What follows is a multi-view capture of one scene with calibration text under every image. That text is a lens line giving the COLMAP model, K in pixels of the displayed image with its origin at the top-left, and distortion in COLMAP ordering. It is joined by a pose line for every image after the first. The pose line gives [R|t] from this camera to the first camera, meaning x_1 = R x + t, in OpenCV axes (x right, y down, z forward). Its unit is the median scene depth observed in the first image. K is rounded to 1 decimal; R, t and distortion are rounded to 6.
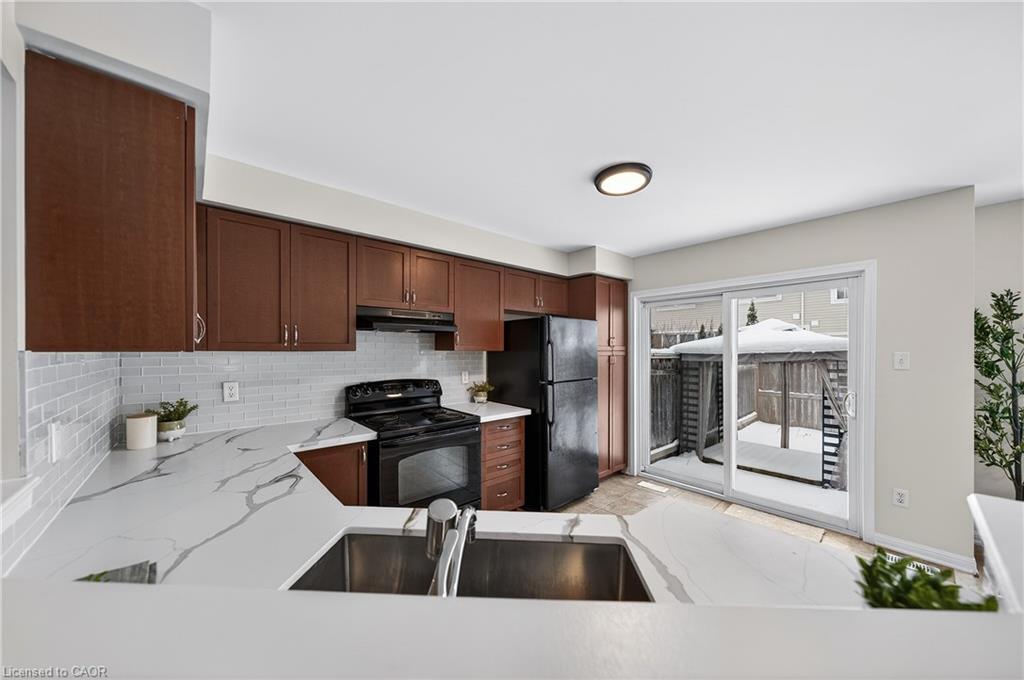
lens RADIAL K [[352.8, 0, 508.0], [0, 352.8, 352.6], [0, 0, 1]] dist [-0.001335, -0.000530]
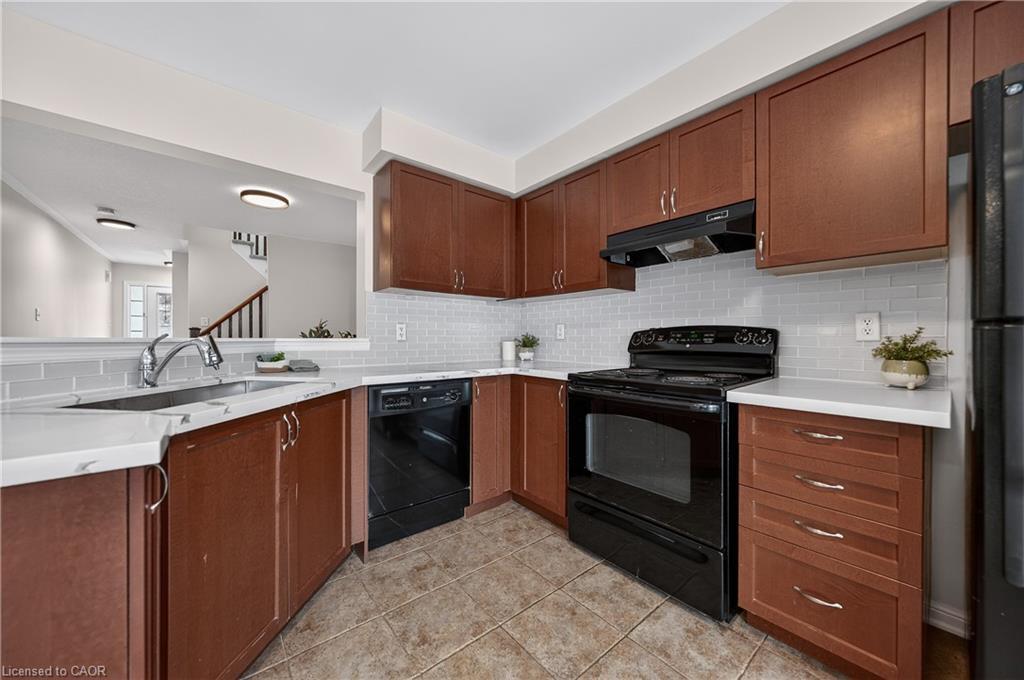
lens RADIAL K [[366.9, 0, 507.5], [0, 366.9, 339.6], [0, 0, 1]] dist [-0.003753, -0.000051]
pose [[-0.031602, 0.004243, -0.999492, 0.397719], [-0.008631, 0.999953, 0.004518, 0.098432], [0.999463, 0.008769, -0.031564, 0.619404]]
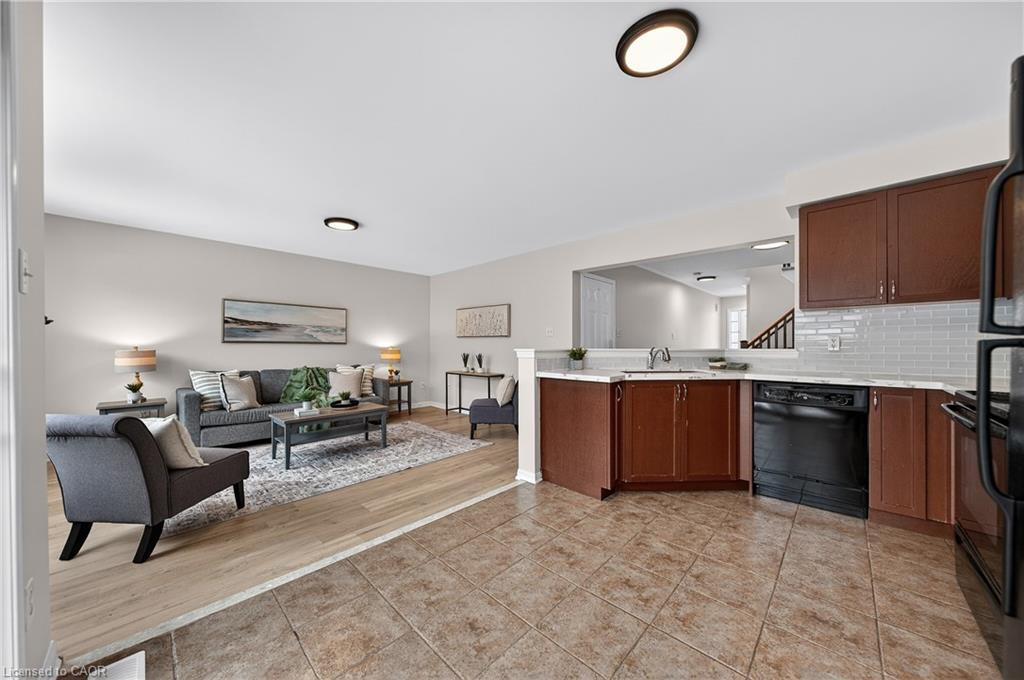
lens RADIAL K [[350.0, 0, 508.1], [0, 350.0, 348.9], [0, 0, 1]] dist [-0.002282, -0.000745]
pose [[-0.996273, 0.002413, -0.086222, 0.484207], [0.001392, 0.999928, 0.011909, 0.089193], [0.086245, 0.011744, -0.996205, 1.182412]]
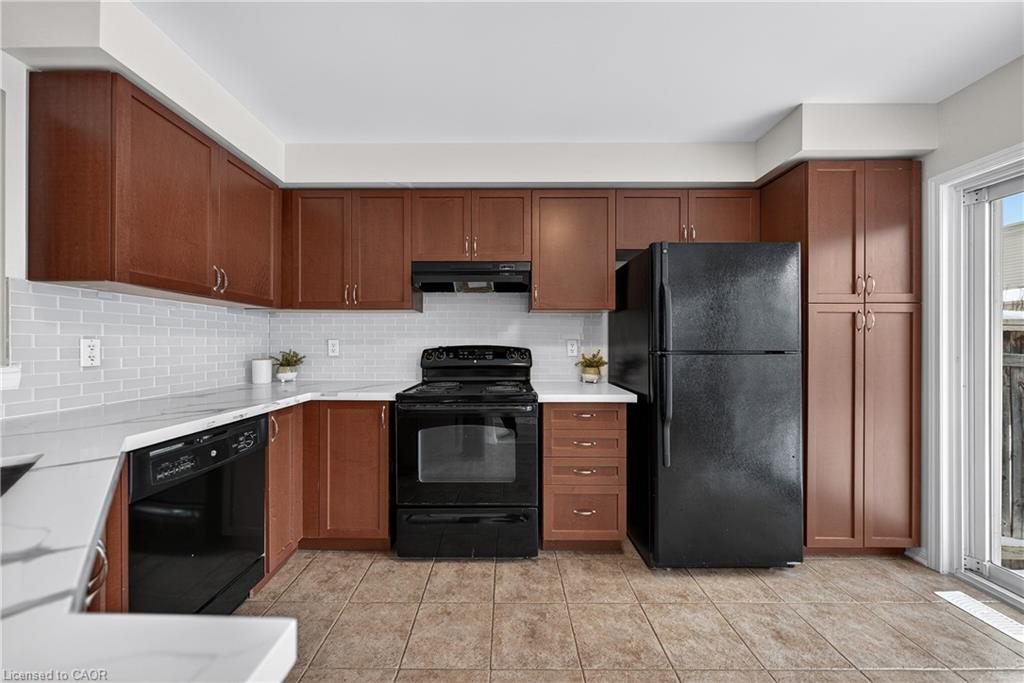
lens RADIAL K [[352.8, 0, 504.7], [0, 352.8, 345.6], [0, 0, 1]] dist [-0.001335, -0.000530]
pose [[0.749045, 0.001722, -0.662517, 0.309014], [-0.005365, 0.999980, -0.003466, 0.075702], [0.662498, 0.006150, 0.749039, 0.361343]]
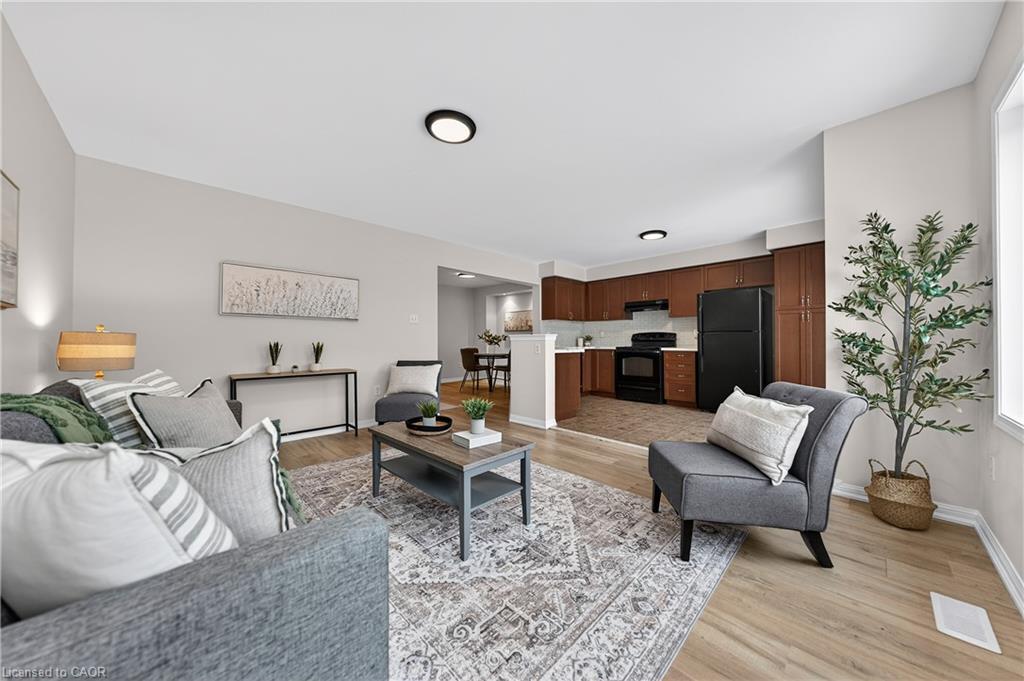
lens RADIAL K [[350.0, 0, 507.9], [0, 350.0, 333.4], [0, 0, 1]] dist [-0.002282, -0.000745]
pose [[0.048775, -0.022939, -0.998546, 1.734744], [-0.001835, 0.999733, -0.023056, 0.130218], [0.998808, 0.002956, 0.048720, -0.015858]]
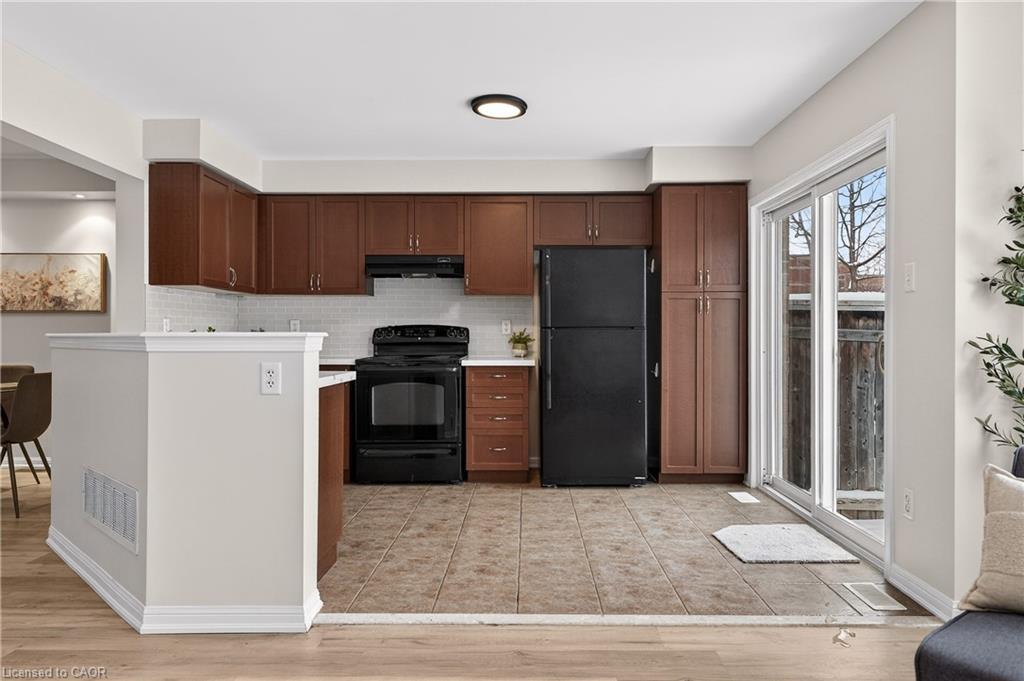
lens RADIAL K [[683.8, 0, 522.9], [0, 683.8, 335.7], [0, 0, 1]] dist [0.008091, -0.001124]
pose [[0.748706, 0.002423, -0.662897, 1.144022], [-0.004777, 0.999987, -0.001740, 0.104206], [0.662885, 0.004469, 0.748708, -0.264353]]
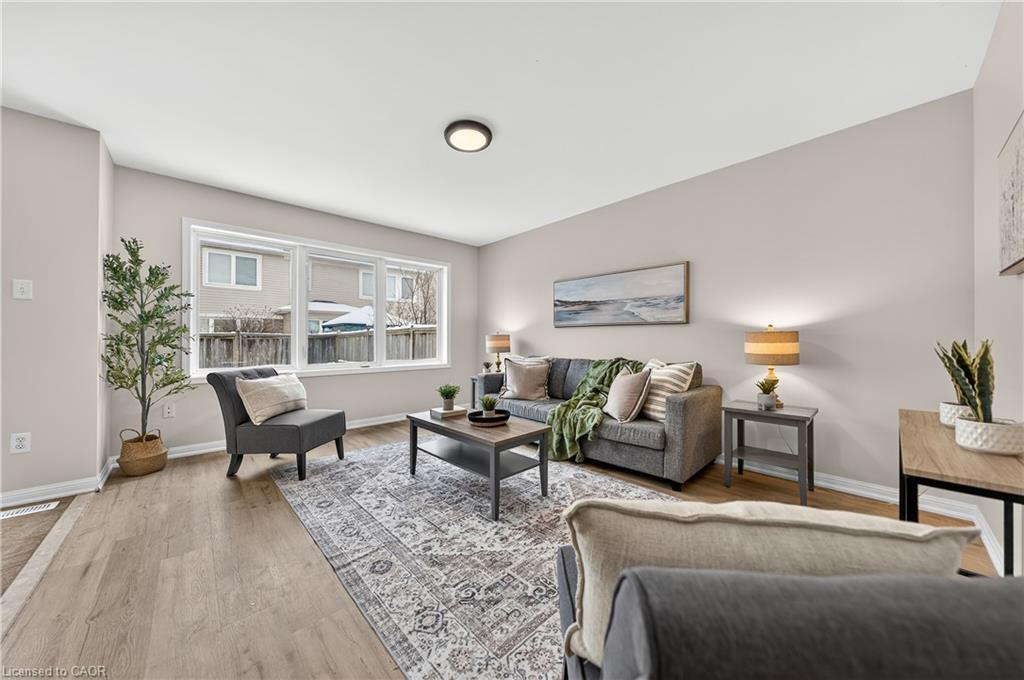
lens RADIAL K [[350.0, 0, 514.8], [0, 350.0, 333.8], [0, 0, 1]] dist [-0.002282, -0.000745]
pose [[-0.038262, 0.019574, 0.999076, 0.155651], [0.005963, 0.999795, -0.019359, 0.131385], [-0.999250, 0.005217, -0.038371, -0.176998]]
